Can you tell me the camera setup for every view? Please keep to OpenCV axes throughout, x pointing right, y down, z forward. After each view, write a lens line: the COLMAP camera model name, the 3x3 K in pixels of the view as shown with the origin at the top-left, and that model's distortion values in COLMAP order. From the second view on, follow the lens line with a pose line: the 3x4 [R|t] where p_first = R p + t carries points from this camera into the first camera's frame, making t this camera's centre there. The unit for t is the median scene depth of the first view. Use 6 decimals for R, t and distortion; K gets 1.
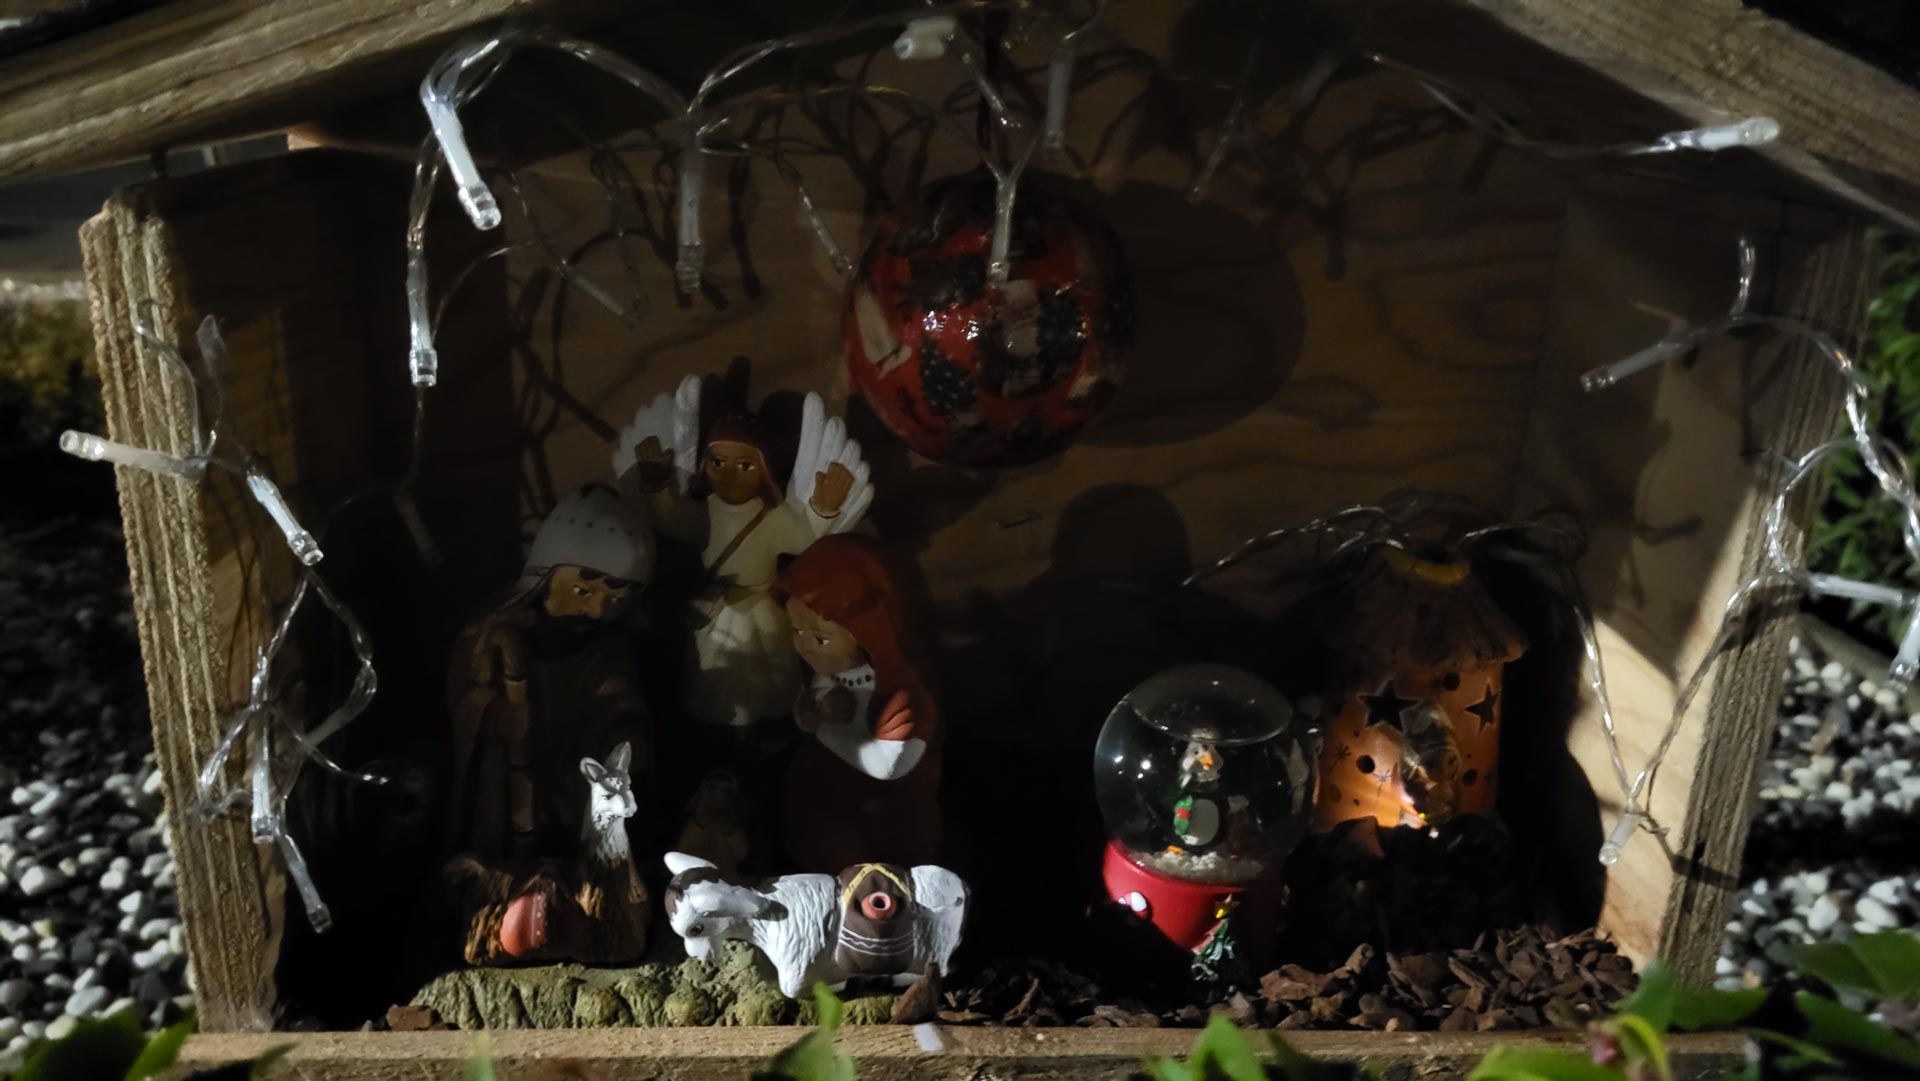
lens RADIAL K [[1448.1, 0, 960.0], [0, 1448.1, 540.5], [0, 0, 1]] dist [0.095612, -0.078746]
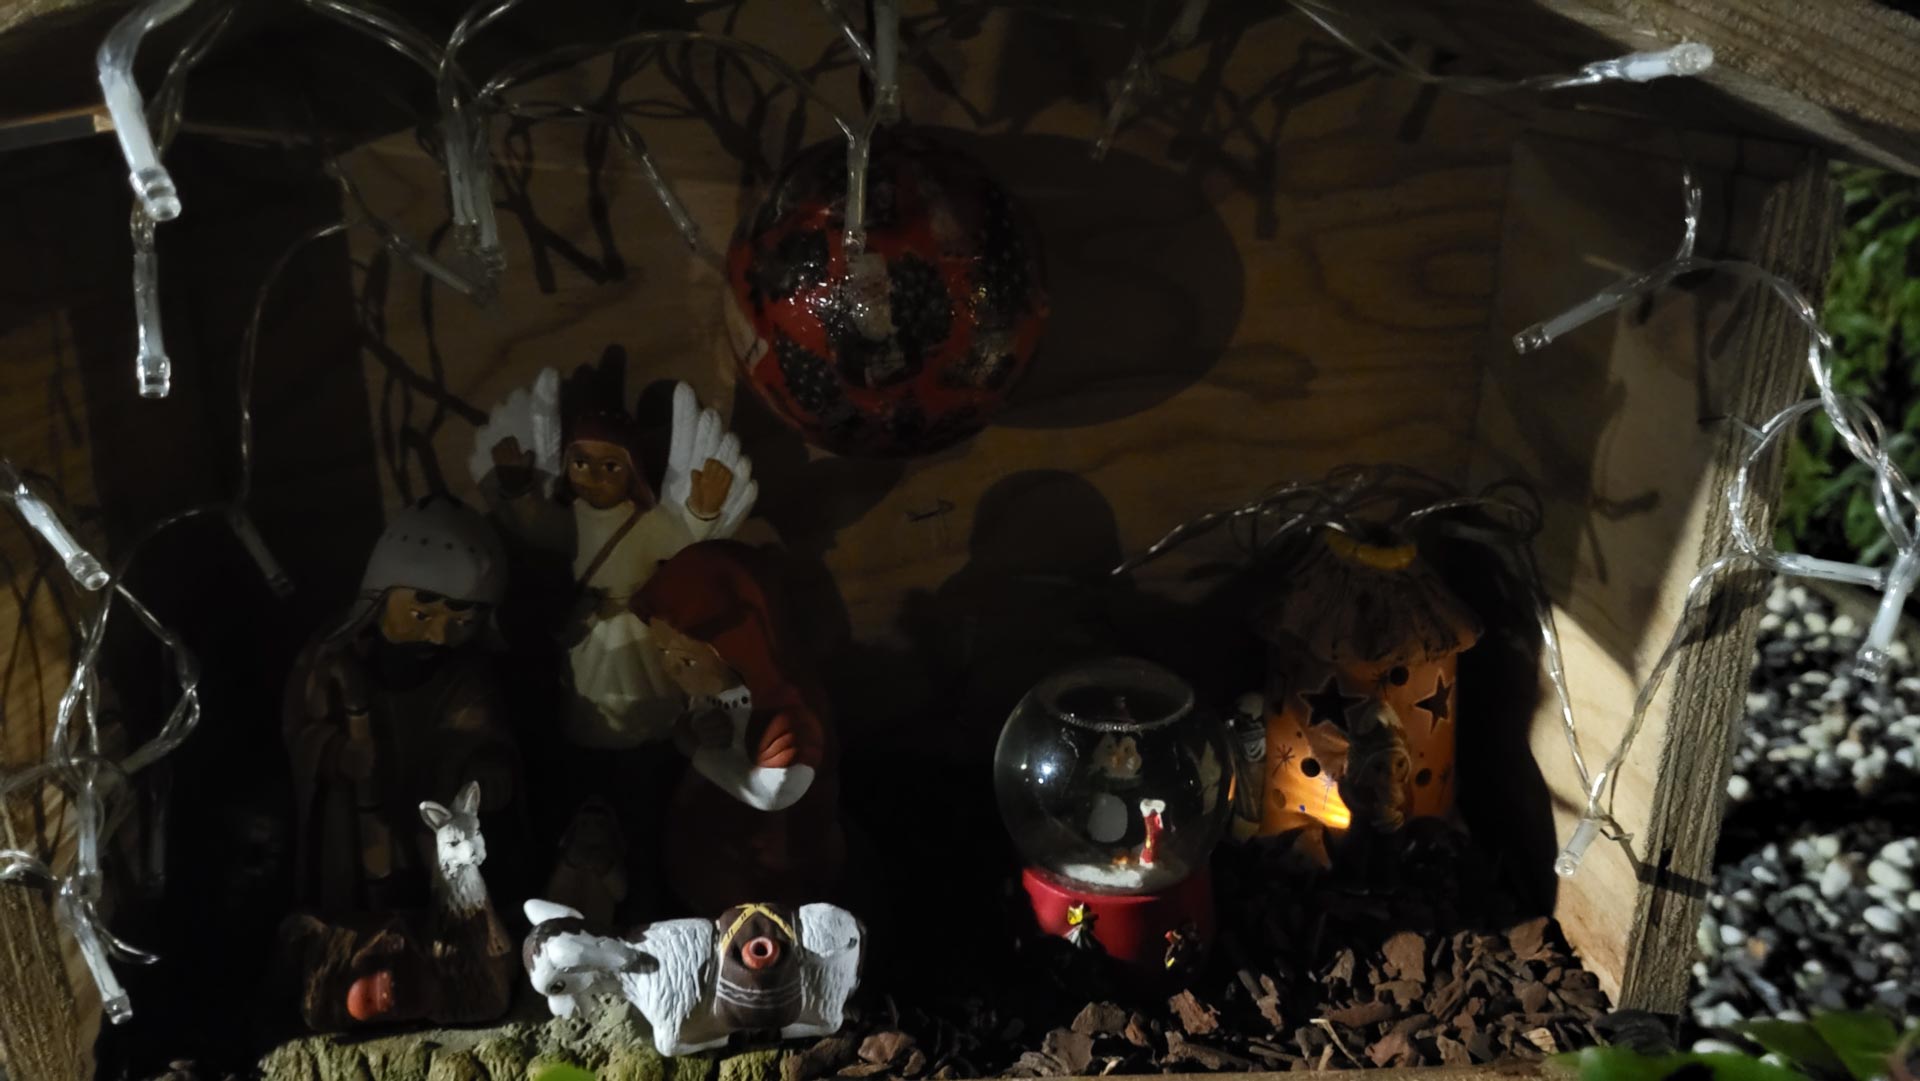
lens RADIAL K [[1472.3, 0, 960.0], [0, 1472.3, 540.5], [0, 0, 1]] dist [0.058284, 0.001403]
pose [[0.999429, -0.033359, -0.005309, 0.078694], [0.033473, 0.999174, 0.023046, -0.020862], [0.004536, -0.023210, 0.999720, 0.086032]]
